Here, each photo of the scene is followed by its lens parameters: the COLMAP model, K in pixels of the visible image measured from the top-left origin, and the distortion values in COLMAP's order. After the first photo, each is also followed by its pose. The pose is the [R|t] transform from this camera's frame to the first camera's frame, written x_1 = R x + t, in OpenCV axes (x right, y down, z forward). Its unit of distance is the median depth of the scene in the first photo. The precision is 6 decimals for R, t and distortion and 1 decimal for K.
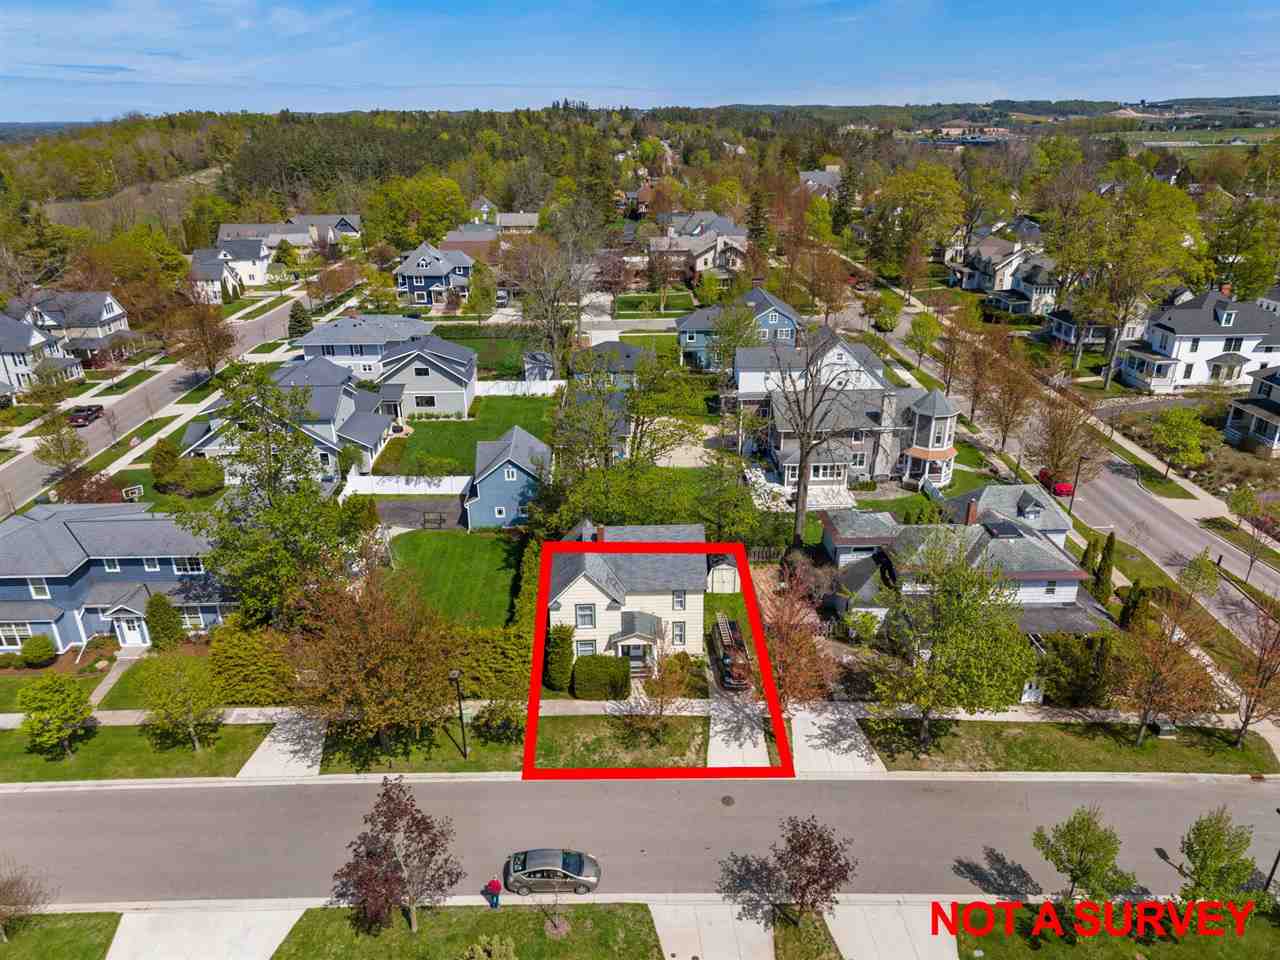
lens RADIAL K [[892.5, 0, 640.0], [0, 892.5, 480.0], [0, 0, 1]] dist [0.000819, -0.001440]
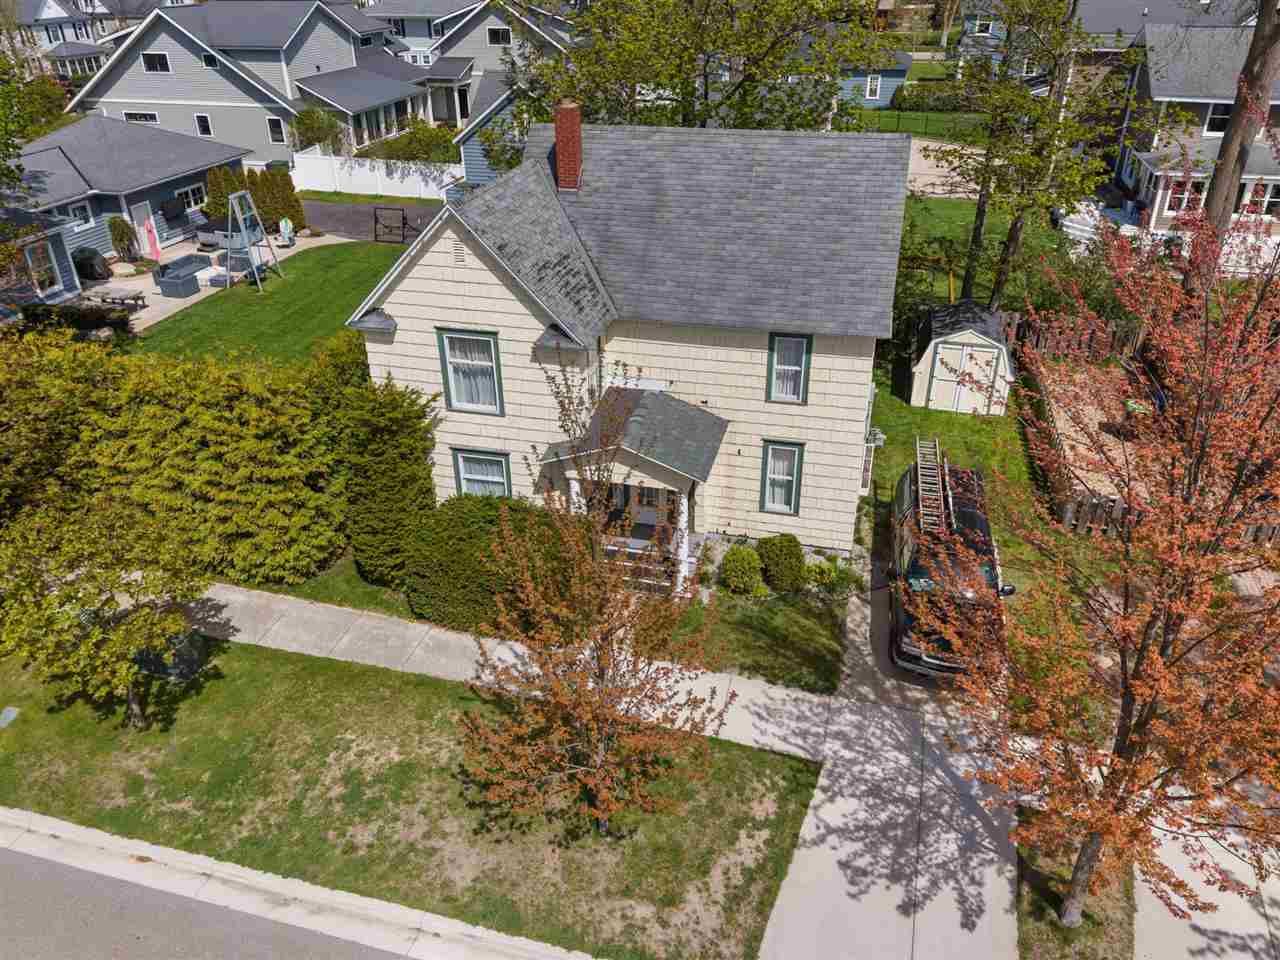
lens RADIAL K [[892.5, 0, 640.0], [0, 892.5, 480.0], [0, 0, 1]] dist [0.000819, -0.001440]
pose [[0.951021, 0.136860, -0.277180, 0.062478], [-0.103865, 0.985996, 0.130477, 0.100033], [0.291156, -0.095297, 0.951917, 0.497628]]
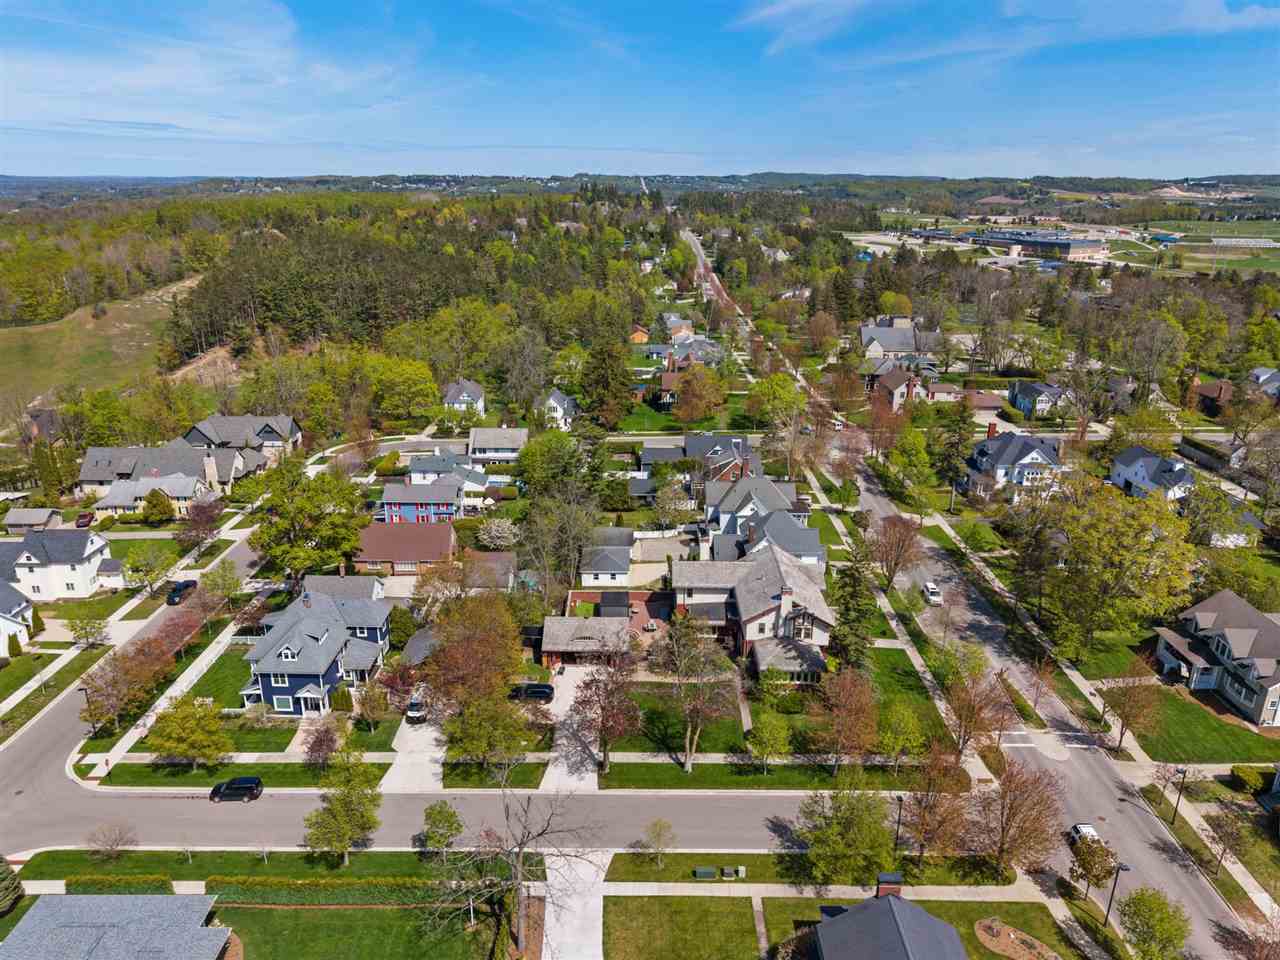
lens RADIAL K [[902.7, 0, 640.0], [0, 902.7, 480.0], [0, 0, 1]] dist [0.044899, -0.060273]
pose [[0.999334, 0.023485, -0.027937, 0.011464], [-0.025383, 0.997250, -0.069632, -0.671891], [0.026225, 0.070294, 0.997181, 0.826157]]
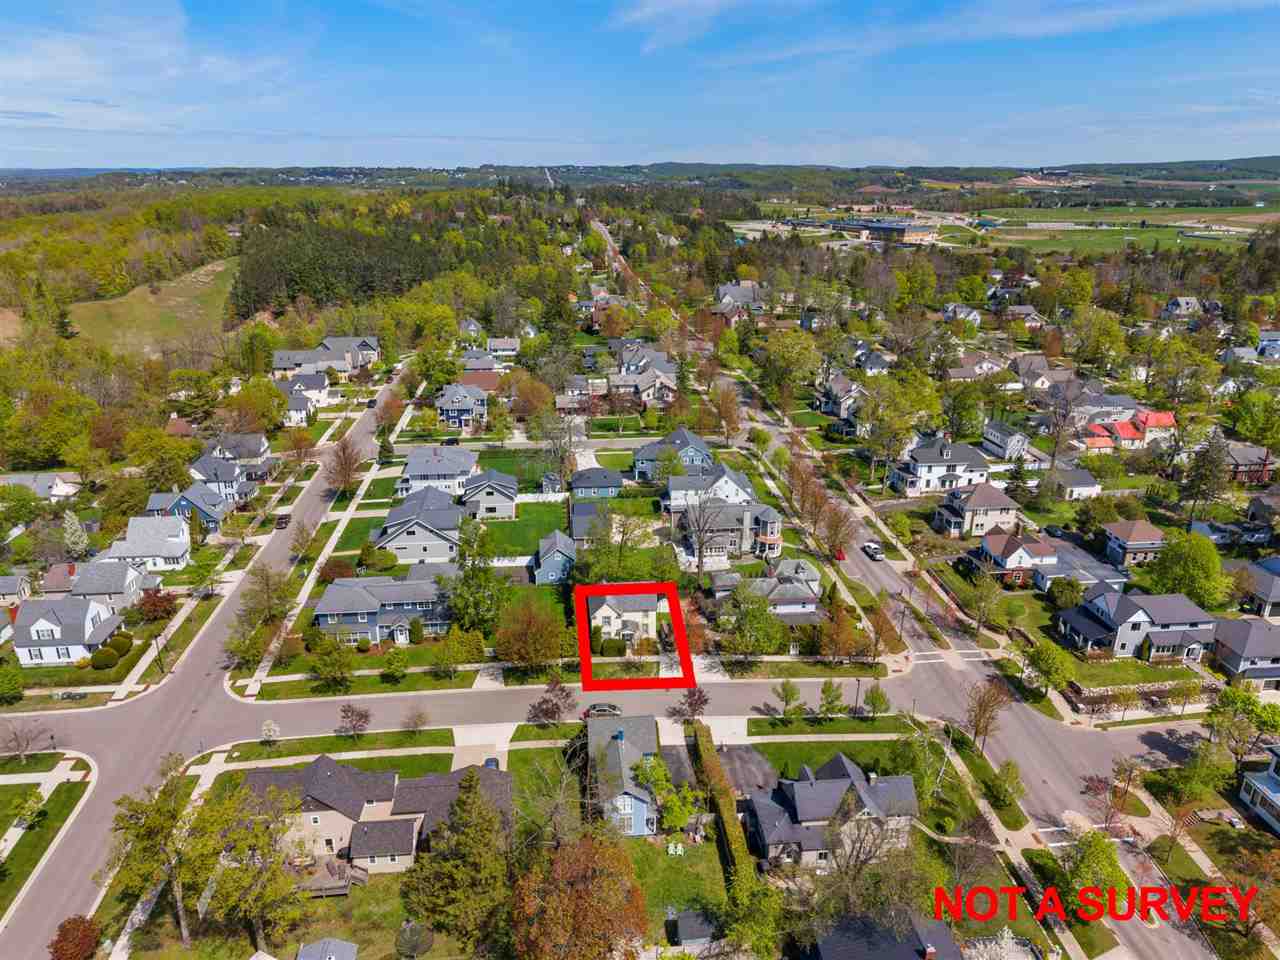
lens RADIAL K [[873.9, 0, 640.0], [0, 873.9, 480.0], [0, 0, 1]] dist [0.071941, -0.128929]
pose [[0.997579, -0.014308, 0.068055, -0.087811], [0.017766, 0.998567, -0.050489, -0.072700], [-0.067235, 0.051576, 0.996403, -0.939174]]
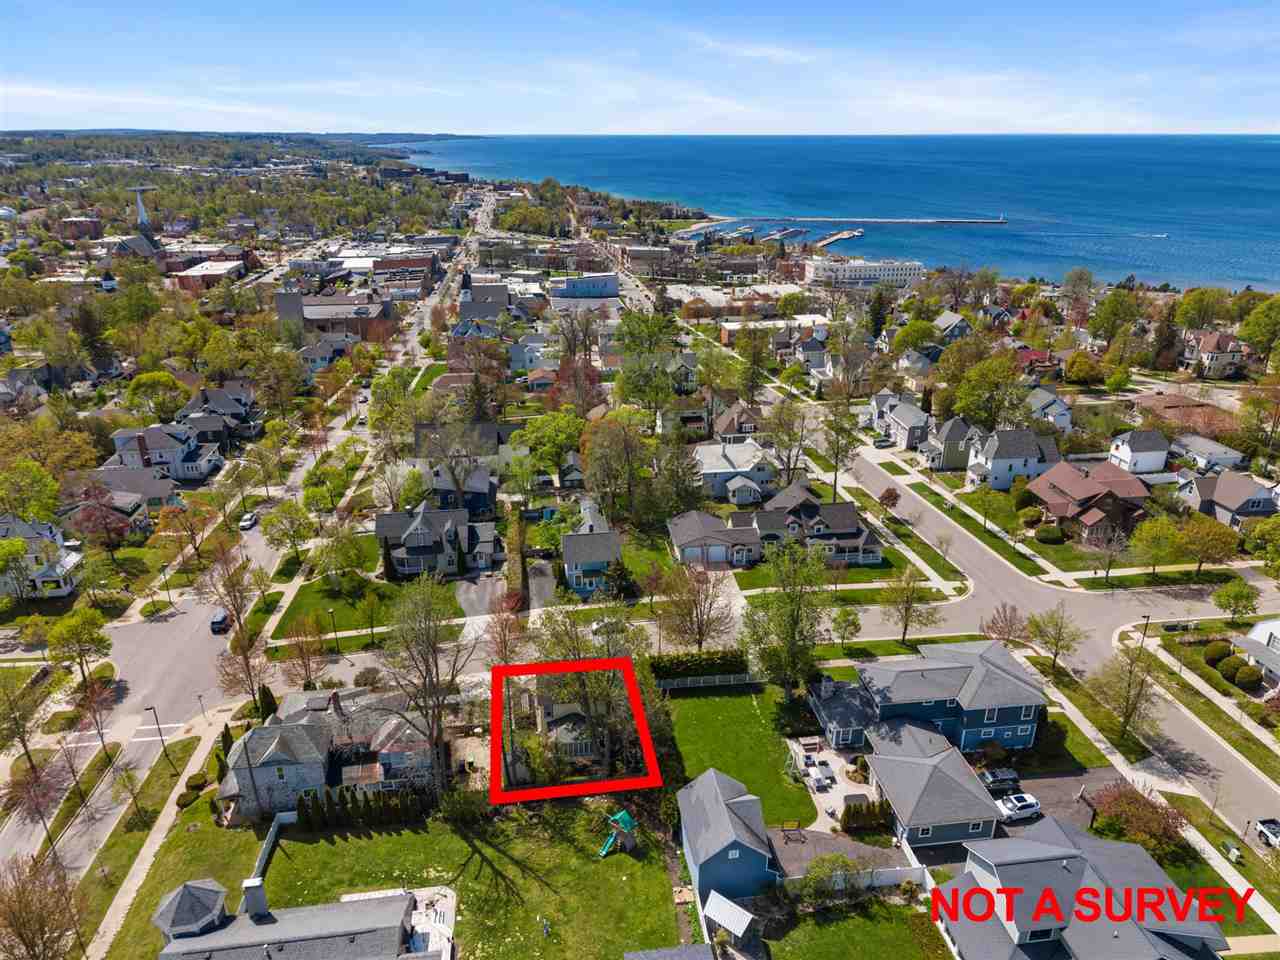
lens RADIAL K [[892.5, 0, 640.0], [0, 892.5, 480.0], [0, 0, 1]] dist [0.000819, -0.001440]
pose [[-0.995849, 0.037811, -0.082795, -0.000194], [-0.029353, 0.727621, 0.685351, -0.894572], [0.086157, 0.684937, -0.723491, 1.378808]]
